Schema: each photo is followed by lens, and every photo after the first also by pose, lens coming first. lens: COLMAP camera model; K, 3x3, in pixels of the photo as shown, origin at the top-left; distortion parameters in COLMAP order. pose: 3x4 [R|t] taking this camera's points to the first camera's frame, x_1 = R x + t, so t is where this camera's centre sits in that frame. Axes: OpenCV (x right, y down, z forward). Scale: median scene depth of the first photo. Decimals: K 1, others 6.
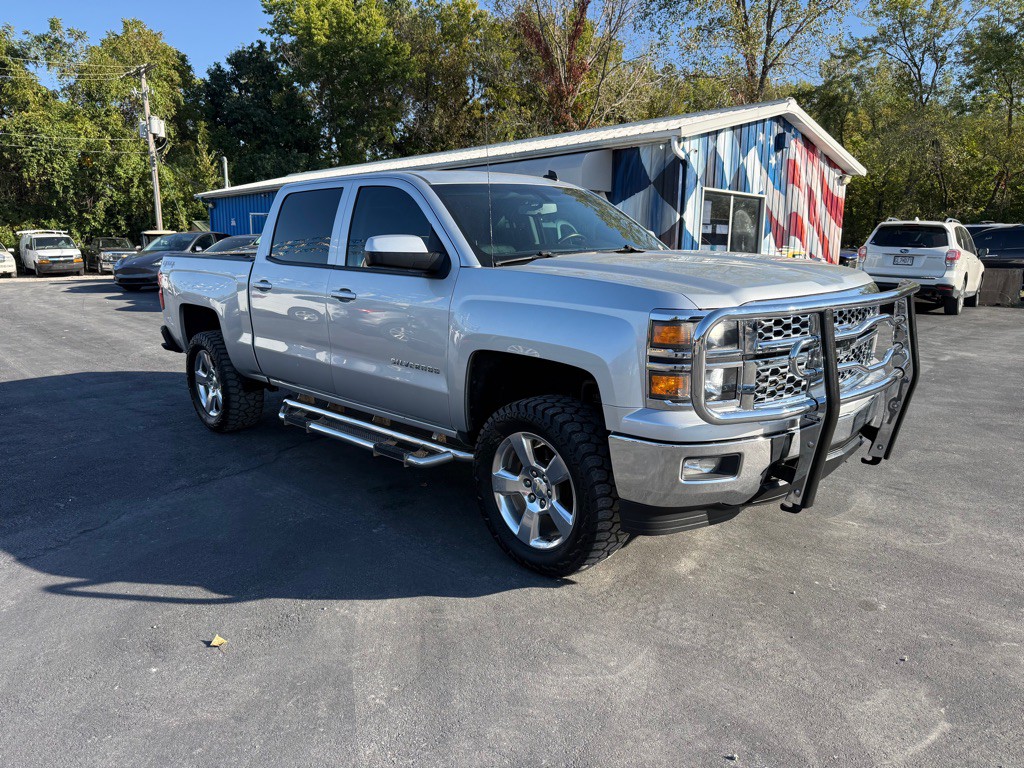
lens RADIAL K [[721.4, 0, 508.4], [0, 721.4, 381.1], [0, 0, 1]] dist [0.020605, -0.030999]
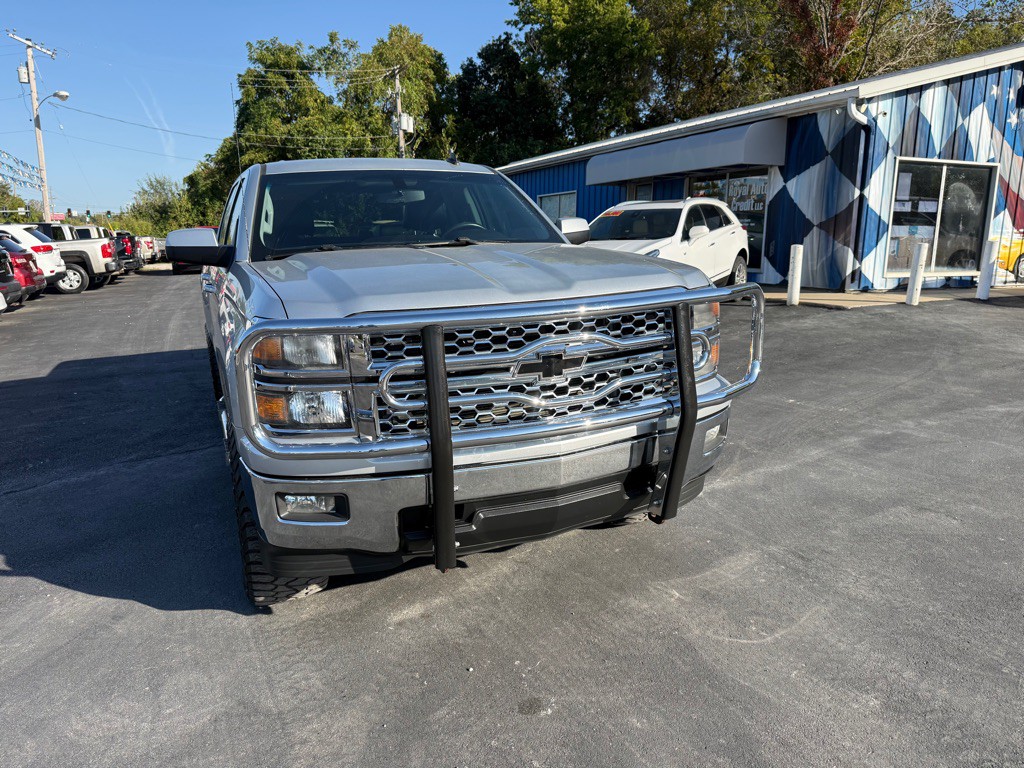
lens RADIAL K [[721.4, 0, 504.0], [0, 721.4, 386.0], [0, 0, 1]] dist [0.020605, -0.030999]
pose [[0.935633, 0.062053, -0.347478, 0.137493], [-0.052075, 0.997920, 0.037990, -0.011421], [0.349113, -0.017450, 0.936918, 0.051896]]
